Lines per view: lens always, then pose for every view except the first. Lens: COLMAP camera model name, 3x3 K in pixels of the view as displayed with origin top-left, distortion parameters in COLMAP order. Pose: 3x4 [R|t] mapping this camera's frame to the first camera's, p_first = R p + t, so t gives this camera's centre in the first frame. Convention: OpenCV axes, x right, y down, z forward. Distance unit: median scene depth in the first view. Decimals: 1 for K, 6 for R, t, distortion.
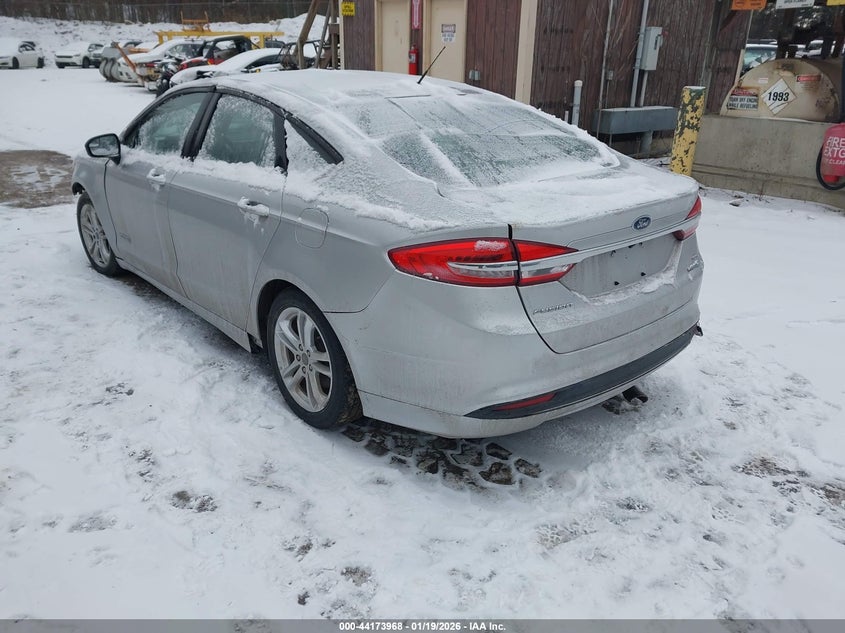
lens RADIAL K [[674.9, 0, 425.7], [0, 674.9, 318.3], [0, 0, 1]] dist [0.009210, -0.005139]
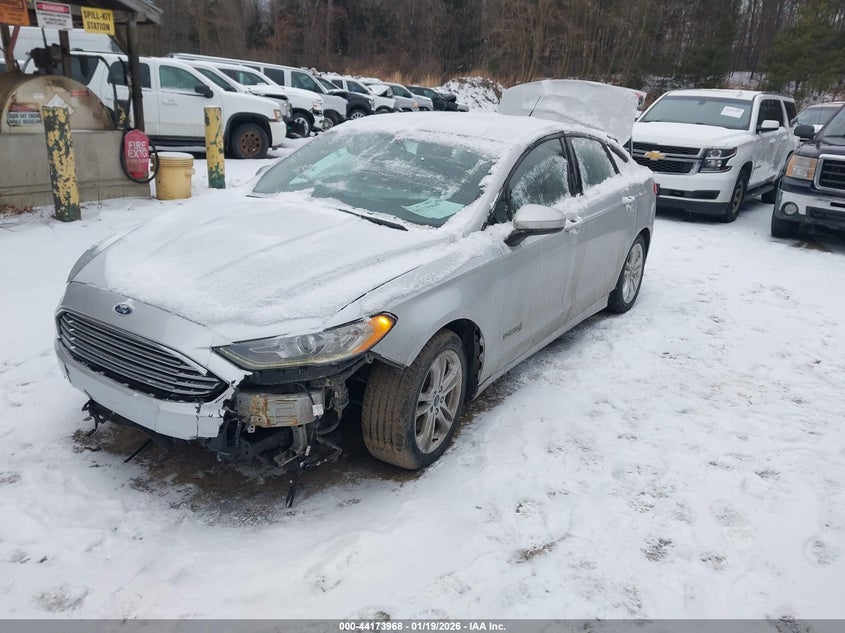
lens RADIAL K [[674.9, 0, 422.2], [0, 674.9, 319.0], [0, 0, 1]] dist [0.009210, -0.005139]
pose [[-0.261159, -0.332326, 0.906286, -0.724014], [0.305297, 0.862239, 0.404150, -0.310947], [-0.915745, 0.382234, -0.123723, 0.757445]]
